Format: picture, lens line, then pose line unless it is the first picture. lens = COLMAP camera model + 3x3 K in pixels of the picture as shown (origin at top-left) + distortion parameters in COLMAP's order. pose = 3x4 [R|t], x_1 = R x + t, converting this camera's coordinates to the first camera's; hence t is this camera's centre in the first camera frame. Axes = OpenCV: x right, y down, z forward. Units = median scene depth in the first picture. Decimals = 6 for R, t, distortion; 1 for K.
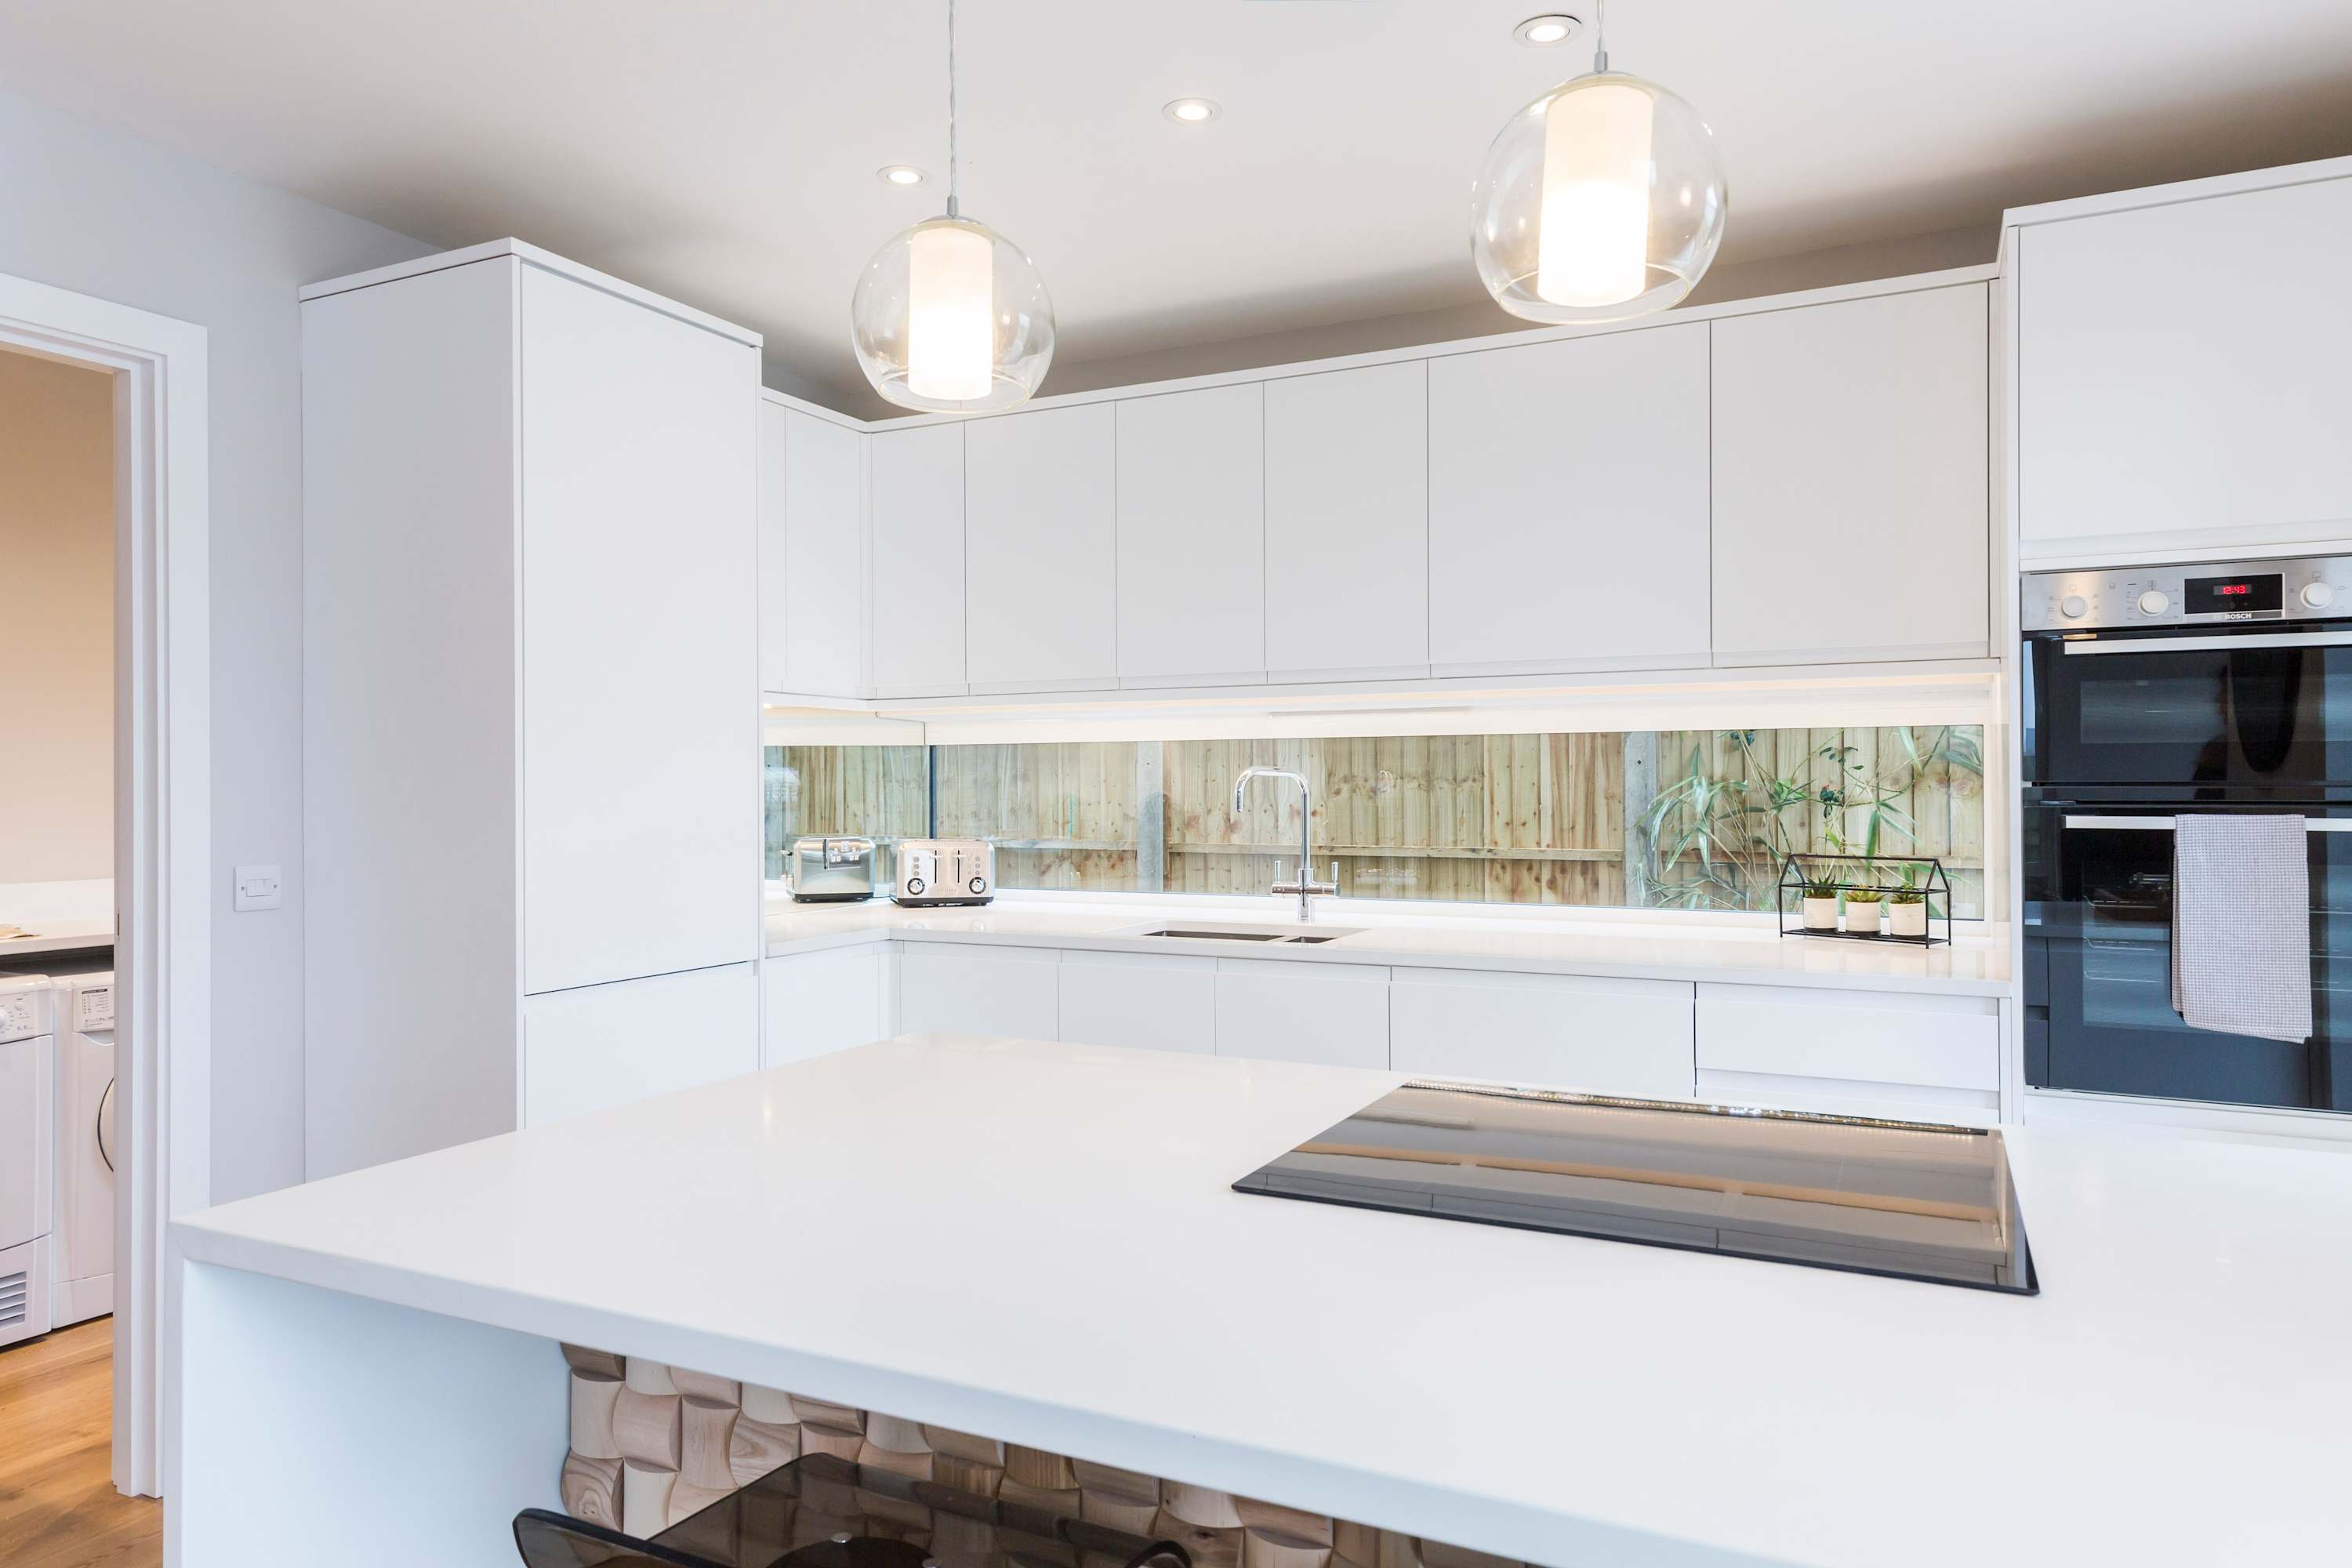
lens RADIAL K [[1497.1, 0, 1182.8], [0, 1497.1, 780.2], [0, 0, 1]] dist [0.015125, -0.000116]
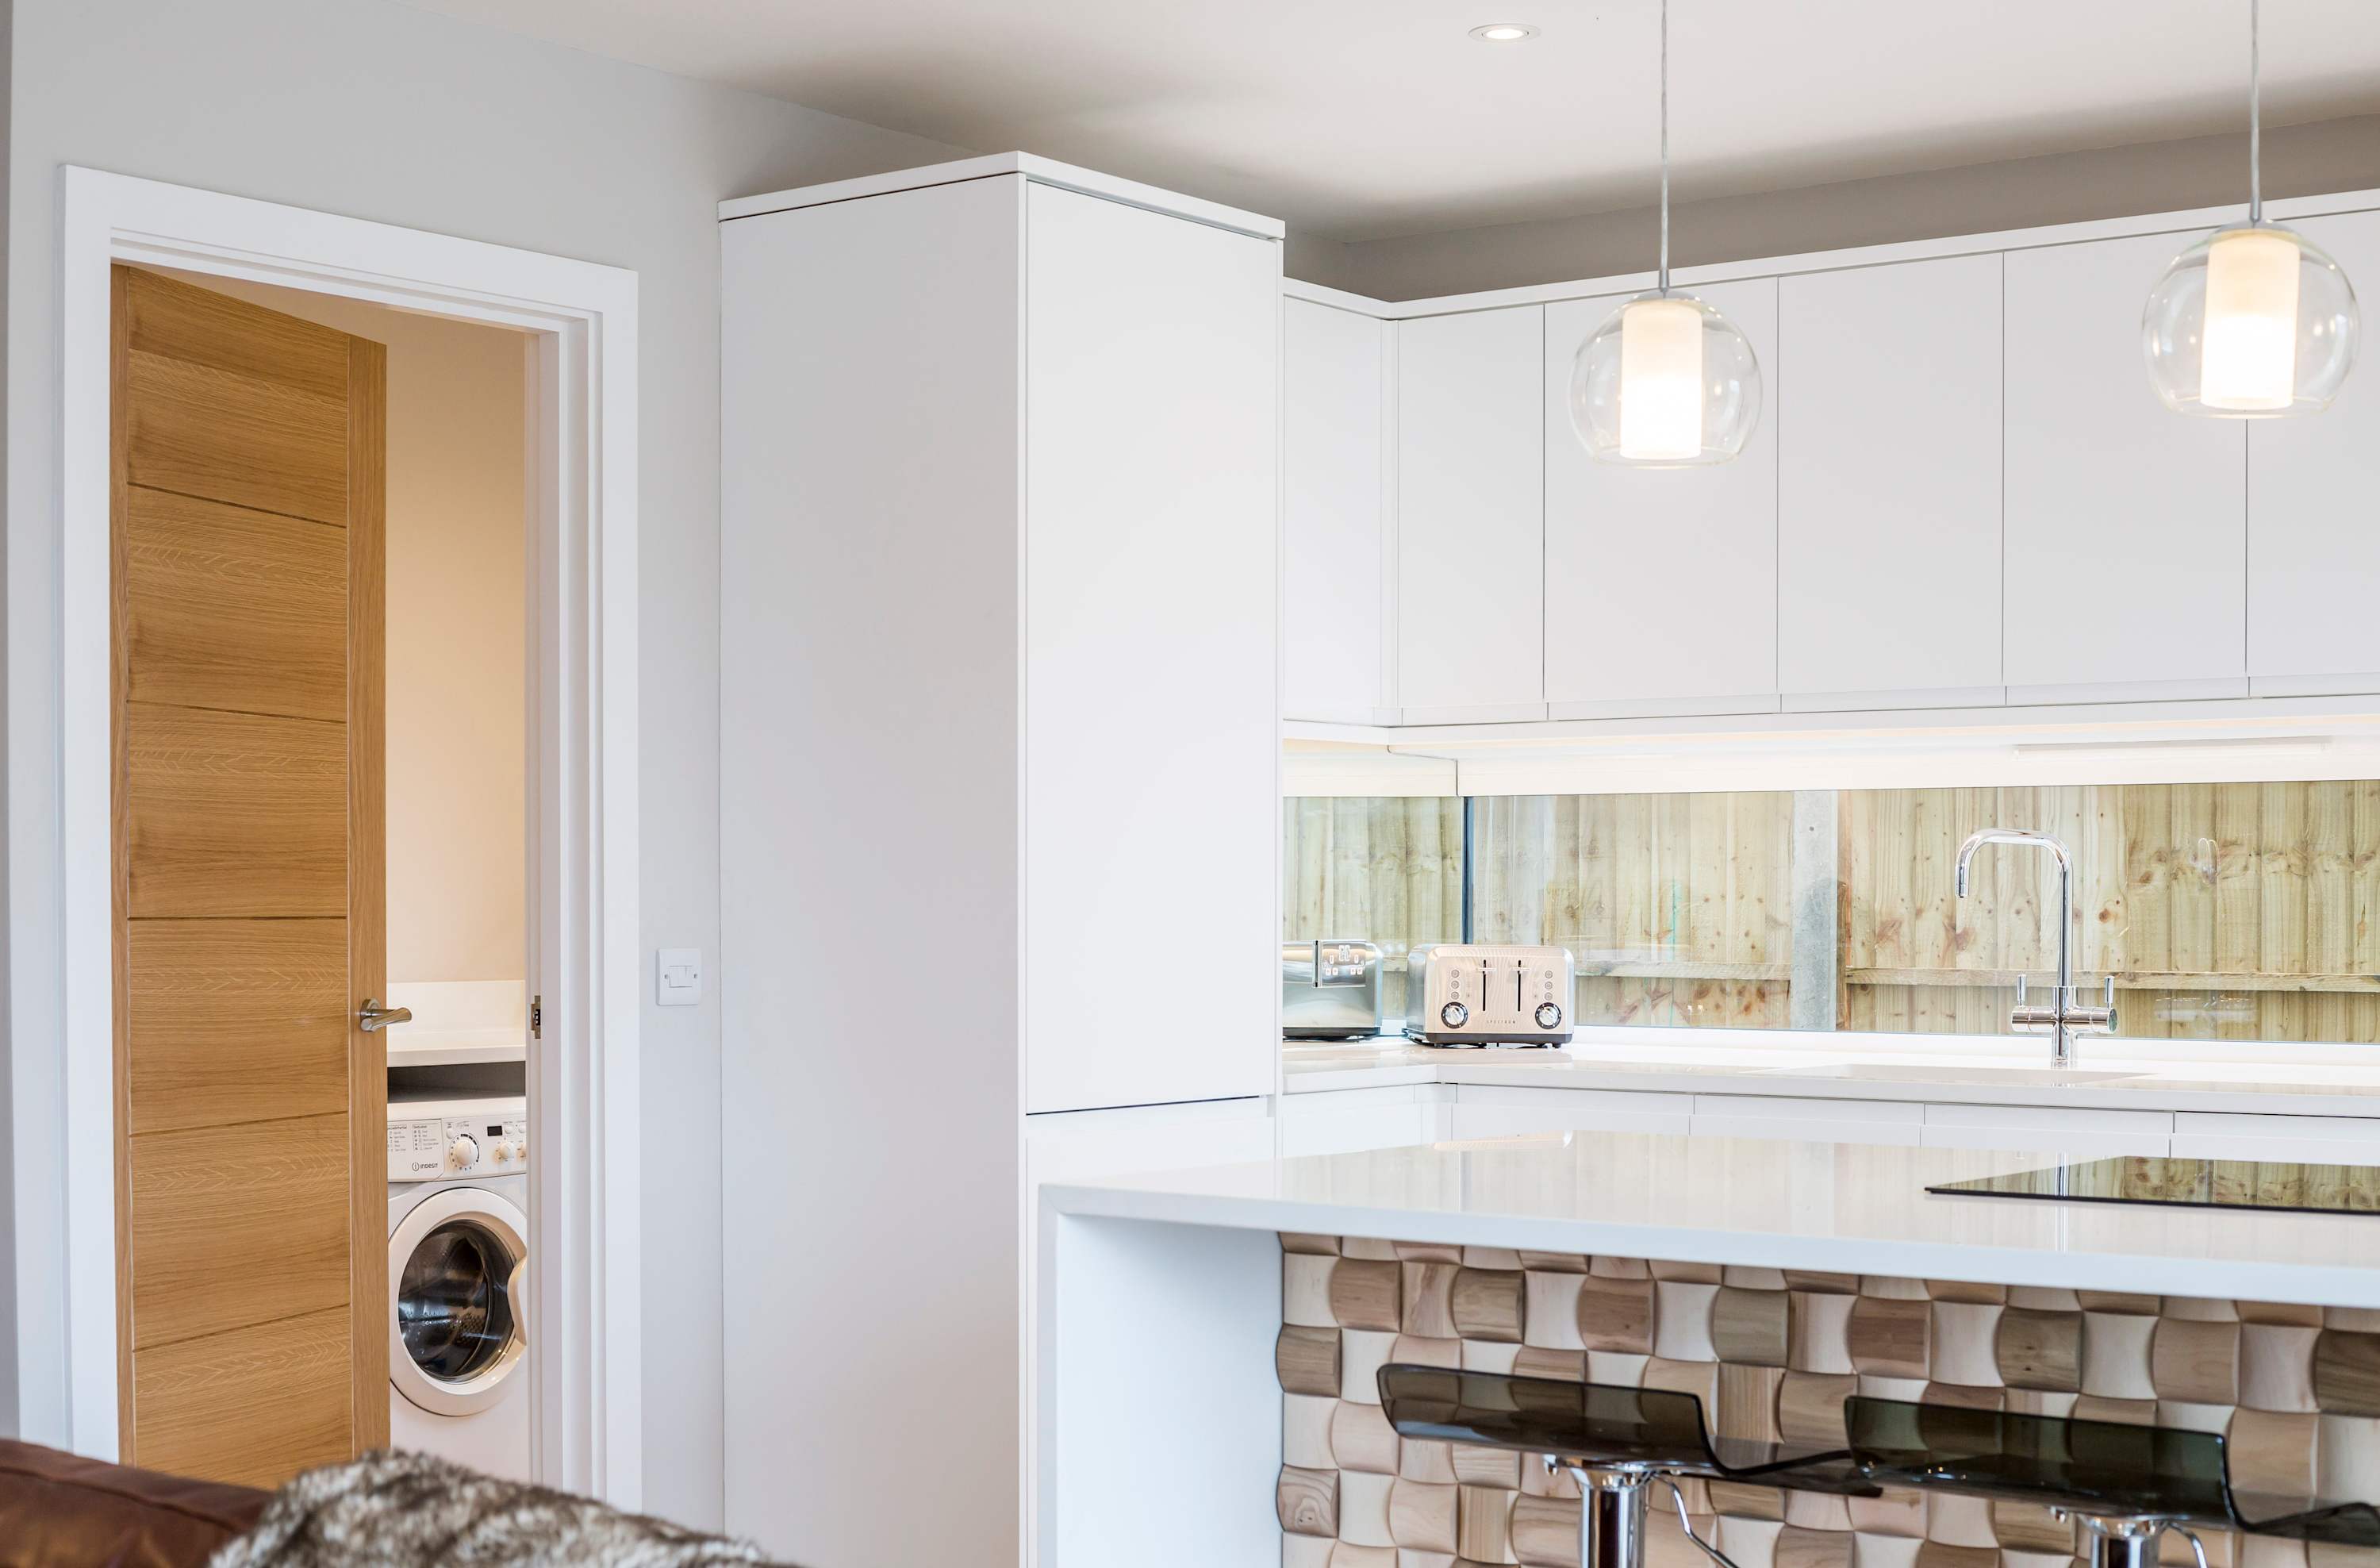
lens RADIAL K [[3473.1, 0, 1240.0], [0, 3473.1, 985.2], [0, 0, 1]] dist [-0.036678, 0.000000]
pose [[0.984175, 0.009960, -0.176921, -0.003924], [-0.004522, 0.999506, 0.031108, 0.011345], [0.177143, -0.029816, 0.983733, -0.467466]]
